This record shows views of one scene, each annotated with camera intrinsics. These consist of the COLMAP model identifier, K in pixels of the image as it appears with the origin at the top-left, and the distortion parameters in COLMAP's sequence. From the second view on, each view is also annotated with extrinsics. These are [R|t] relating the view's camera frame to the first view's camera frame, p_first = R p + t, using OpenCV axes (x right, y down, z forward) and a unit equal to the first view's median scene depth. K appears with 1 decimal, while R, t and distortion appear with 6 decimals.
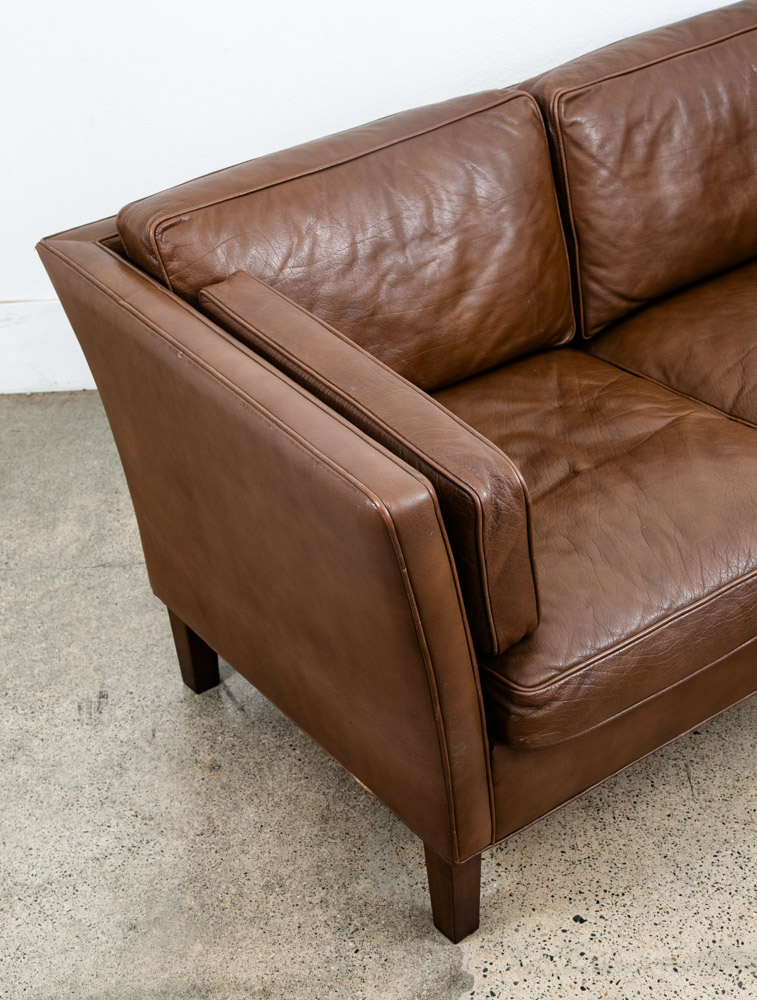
lens RADIAL K [[1698.7, 0, 377.6], [0, 1698.7, 508.3], [0, 0, 1]] dist [0.165454, 0.124885]
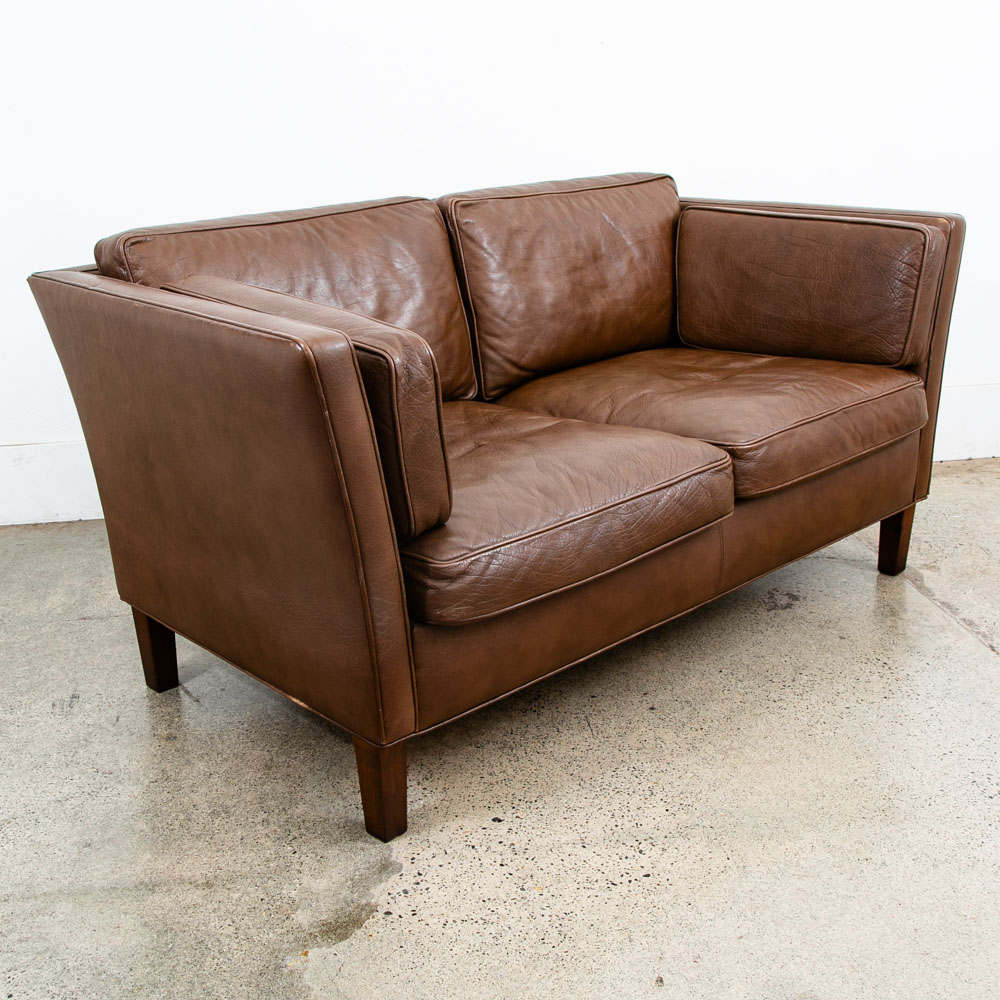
lens RADIAL K [[1281.9, 0, 469.2], [0, 1281.9, 500.6], [0, 0, 1]] dist [-0.098671, 0.059240]
pose [[0.994780, -0.012588, 0.101261, 0.018010], [0.038323, 0.965806, -0.256419, 0.239453], [-0.094571, 0.258961, 0.961247, 0.153863]]
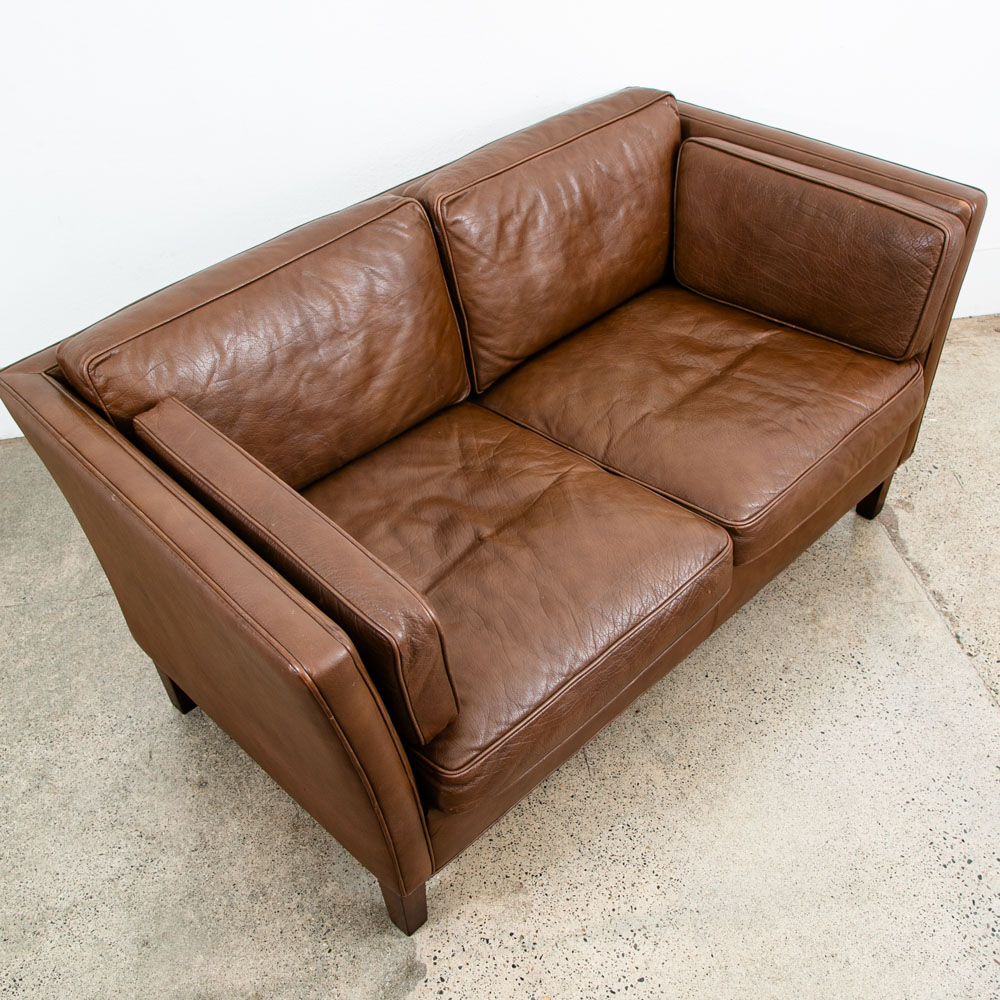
lens RADIAL K [[1136.1, 0, 478.1], [0, 1136.1, 536.6], [0, 0, 1]] dist [-0.127504, 0.074463]
pose [[0.990553, -0.087050, 0.105955, 0.032248], [0.071167, 0.986808, 0.145413, -0.134157], [-0.117215, -0.136499, 0.983681, 0.232741]]
